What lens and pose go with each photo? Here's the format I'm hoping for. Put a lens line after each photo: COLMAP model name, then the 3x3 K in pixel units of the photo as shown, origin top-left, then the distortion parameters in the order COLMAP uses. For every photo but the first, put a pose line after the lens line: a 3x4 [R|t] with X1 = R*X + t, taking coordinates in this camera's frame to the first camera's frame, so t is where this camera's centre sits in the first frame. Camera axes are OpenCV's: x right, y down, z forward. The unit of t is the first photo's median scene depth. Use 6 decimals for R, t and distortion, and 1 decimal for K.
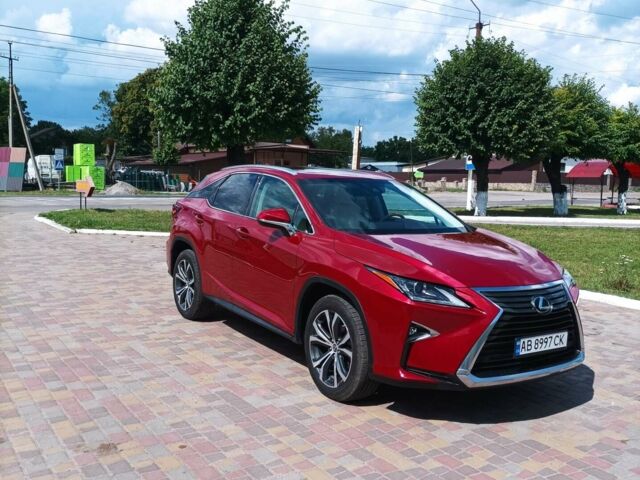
lens RADIAL K [[622.3, 0, 320.8], [0, 622.3, 266.3], [0, 0, 1]] dist [0.000206, 0.019780]
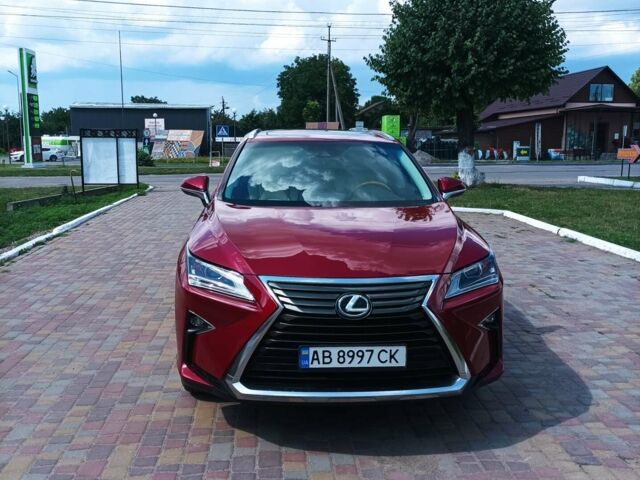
lens RADIAL K [[622.3, 0, 320.8], [0, 622.3, 266.3], [0, 0, 1]] dist [0.000206, 0.019780]
pose [[0.873664, 0.064801, -0.482195, 0.161496], [-0.040880, 0.997363, 0.059965, -0.006533], [0.484809, -0.032678, 0.874009, 0.080734]]
